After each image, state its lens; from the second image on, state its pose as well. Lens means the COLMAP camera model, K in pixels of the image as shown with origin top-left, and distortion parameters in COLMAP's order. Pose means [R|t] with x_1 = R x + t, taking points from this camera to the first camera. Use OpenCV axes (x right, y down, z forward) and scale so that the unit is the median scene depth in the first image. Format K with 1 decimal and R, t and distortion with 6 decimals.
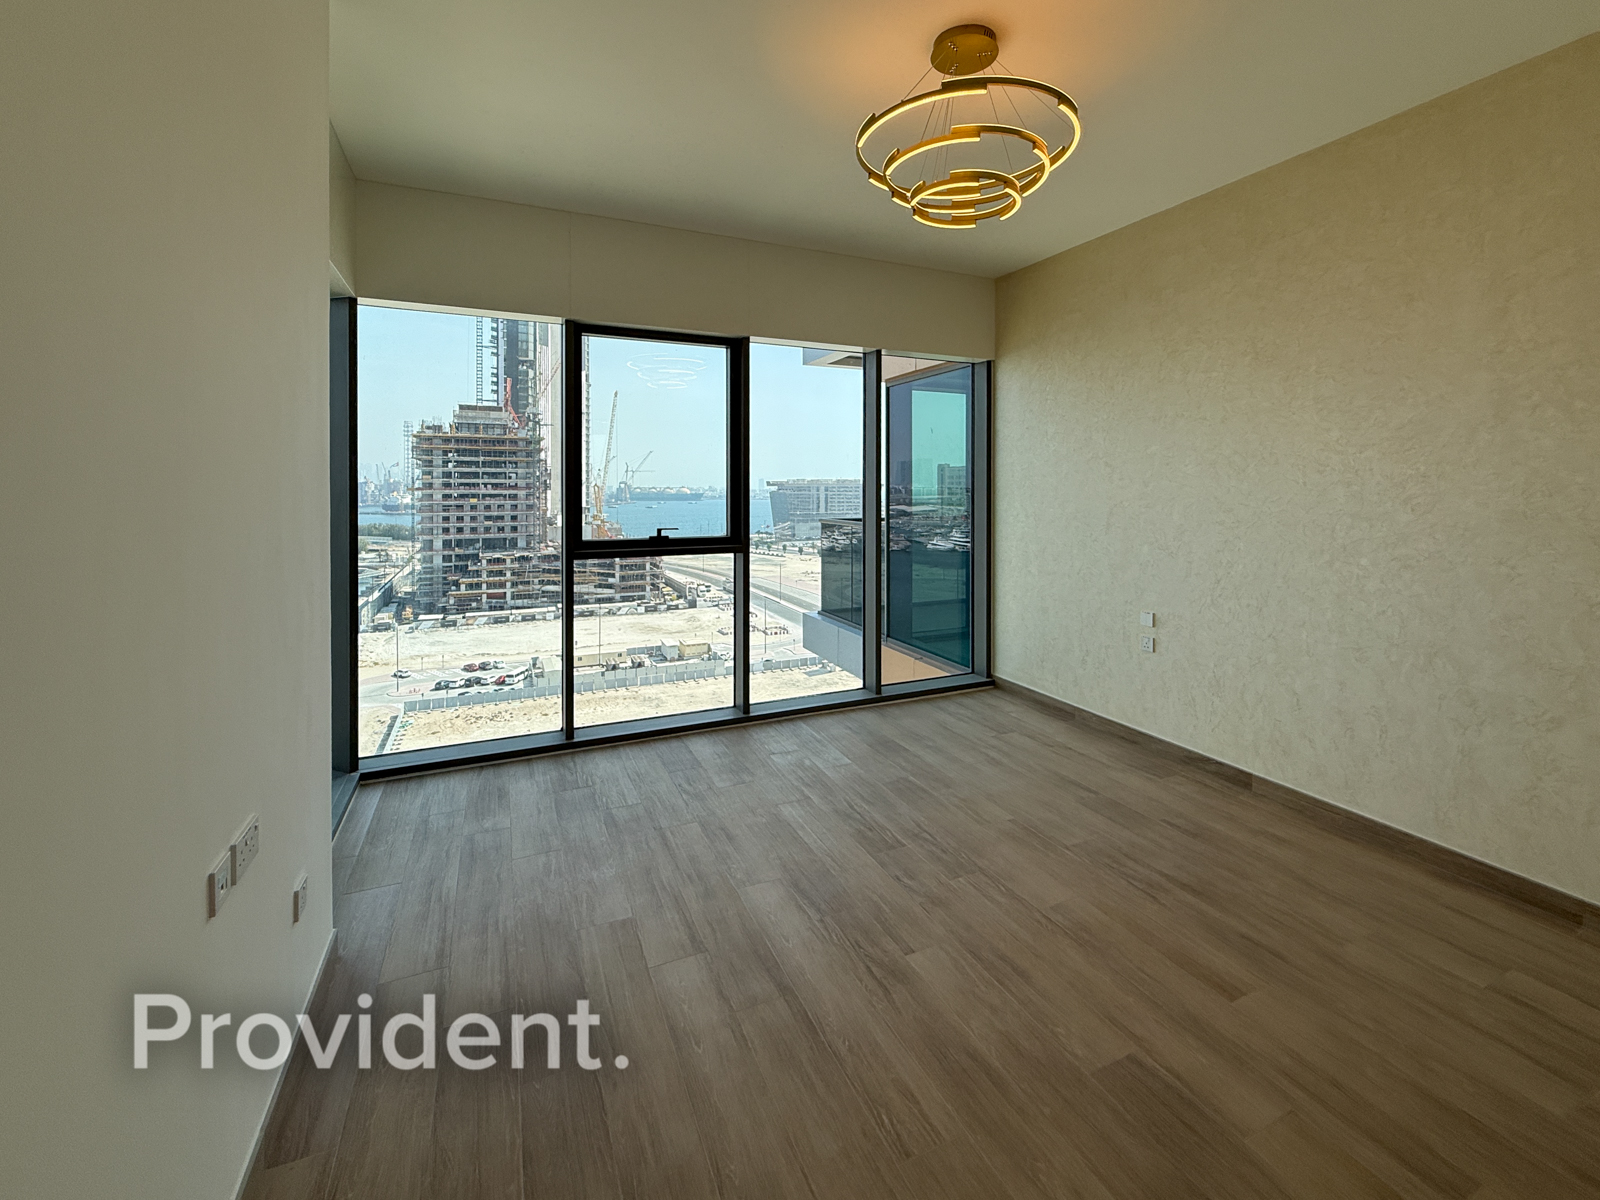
lens RADIAL K [[652.9, 0, 800.0], [0, 652.9, 600.0], [0, 0, 1]] dist [-0.000242, -0.000153]
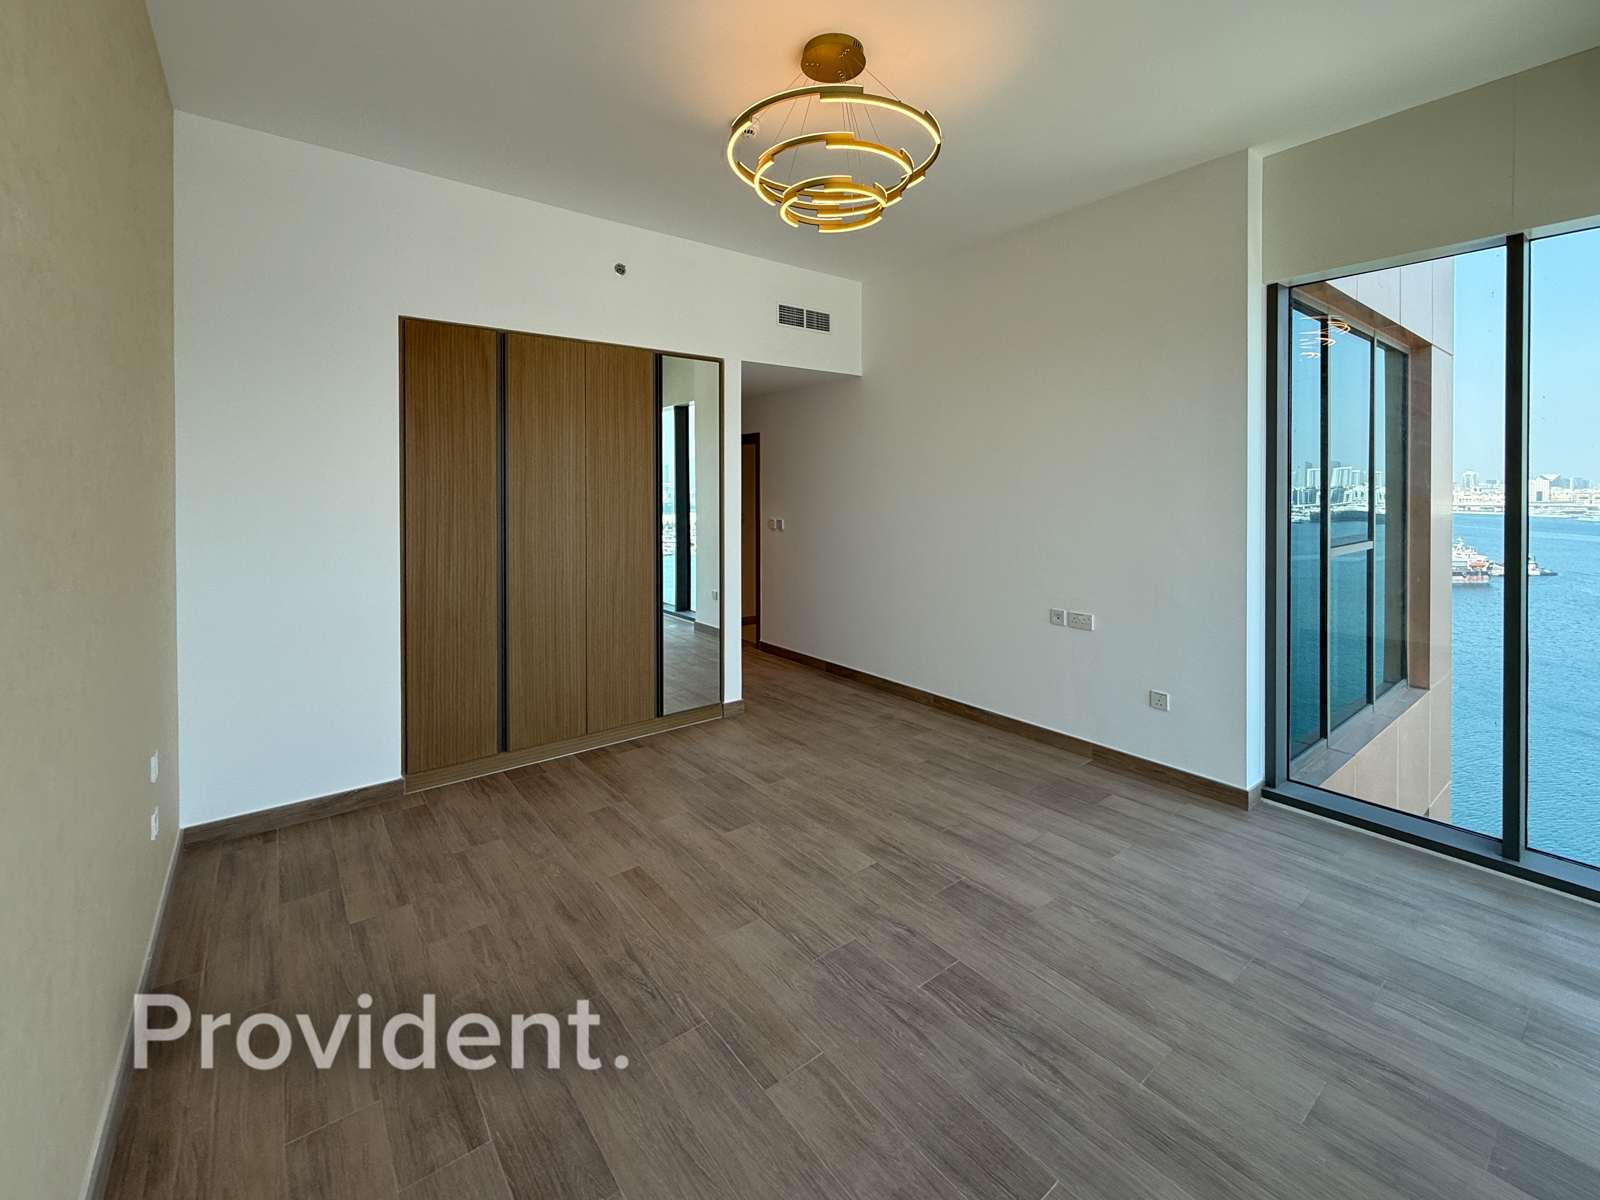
lens RADIAL K [[652.9, 0, 800.0], [0, 652.9, 600.0], [0, 0, 1]] dist [-0.000242, -0.000153]
pose [[-0.967512, 0.041984, -0.249313, 0.222799], [-0.043830, 0.943330, 0.328950, -0.122179], [0.248995, 0.329190, -0.910843, 0.728304]]
